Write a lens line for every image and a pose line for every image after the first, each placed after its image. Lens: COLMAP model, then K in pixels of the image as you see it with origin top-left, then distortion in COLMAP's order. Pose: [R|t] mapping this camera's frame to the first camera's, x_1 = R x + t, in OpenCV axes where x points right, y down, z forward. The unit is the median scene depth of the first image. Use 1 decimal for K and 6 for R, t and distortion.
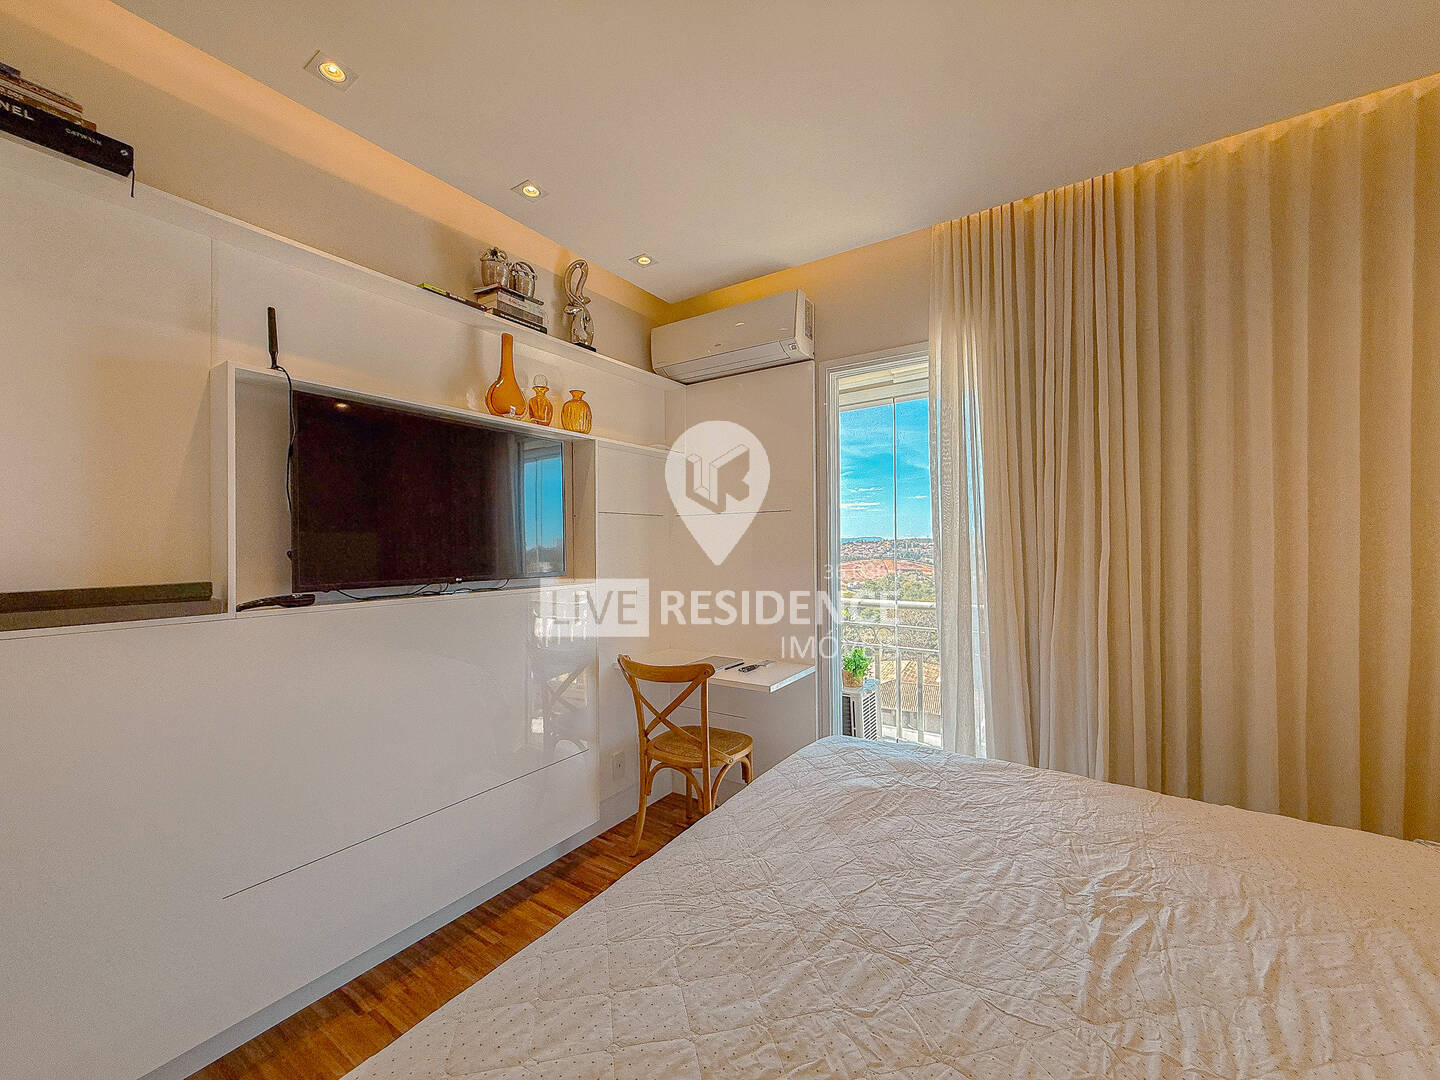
lens RADIAL K [[583.6, 0, 704.1], [0, 583.6, 509.3], [0, 0, 1]] dist [0.000819, -0.000364]
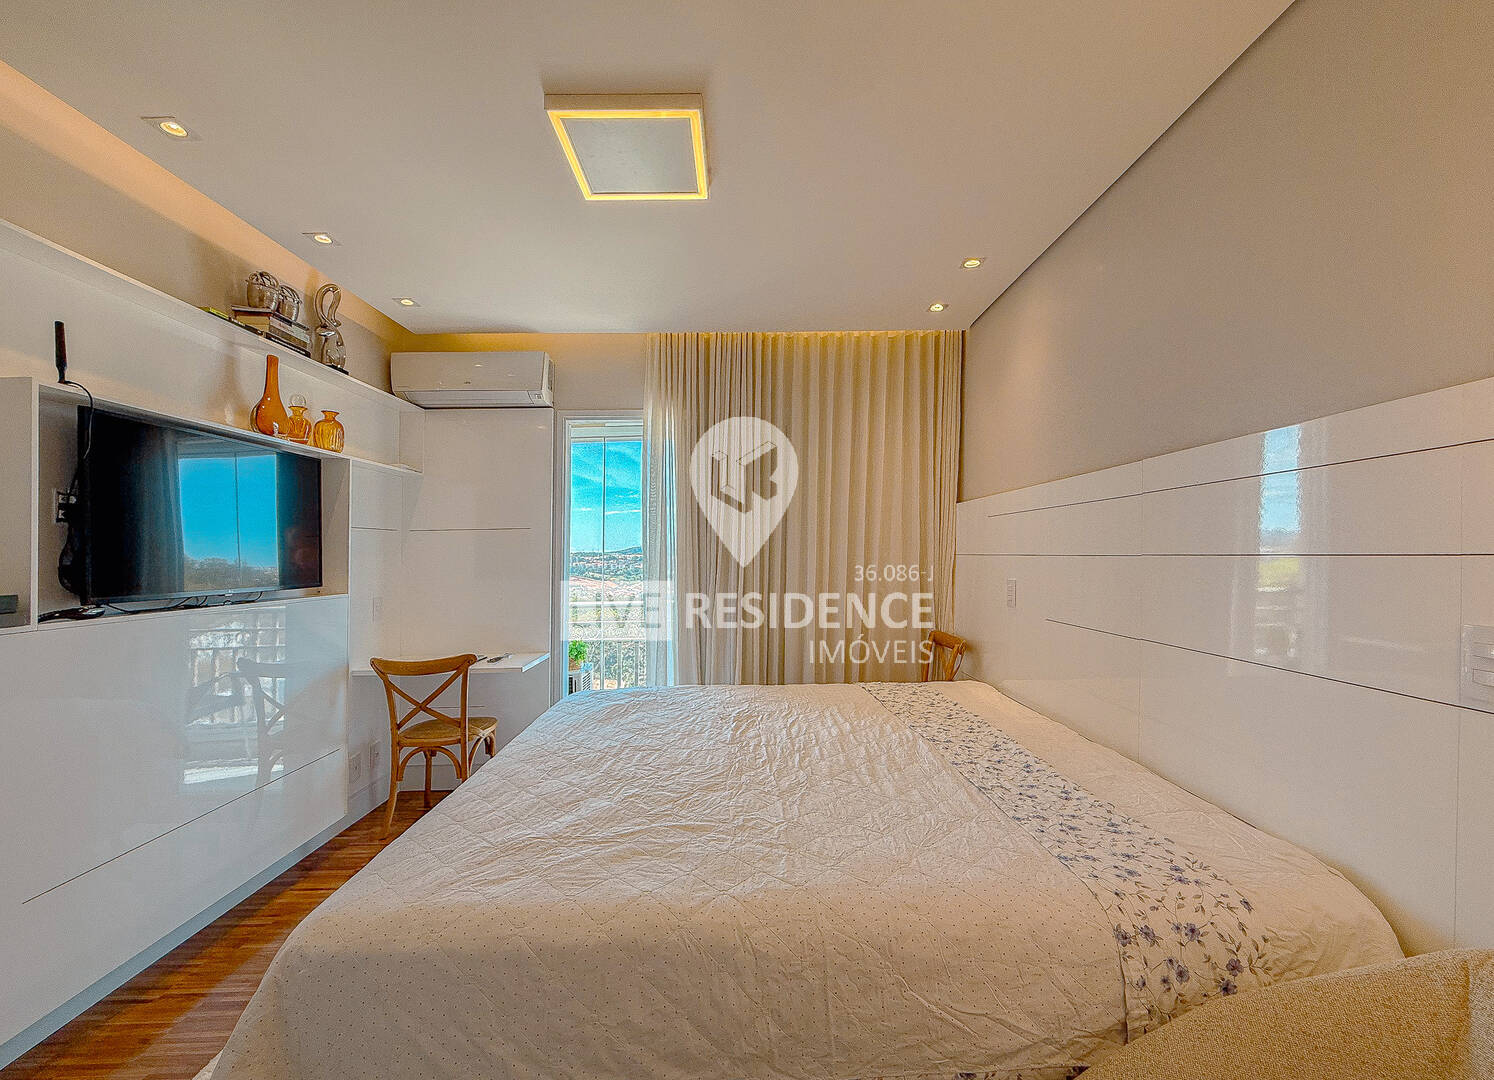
lens RADIAL K [[617.6, 0, 752.3], [0, 617.6, 550.1], [0, 0, 1]] dist [-0.000343, -0.000023]
pose [[0.817296, -0.002547, 0.576213, -0.248725], [-0.024117, 0.998963, 0.038624, -0.015529], [-0.575713, -0.045464, 0.816387, -0.369105]]
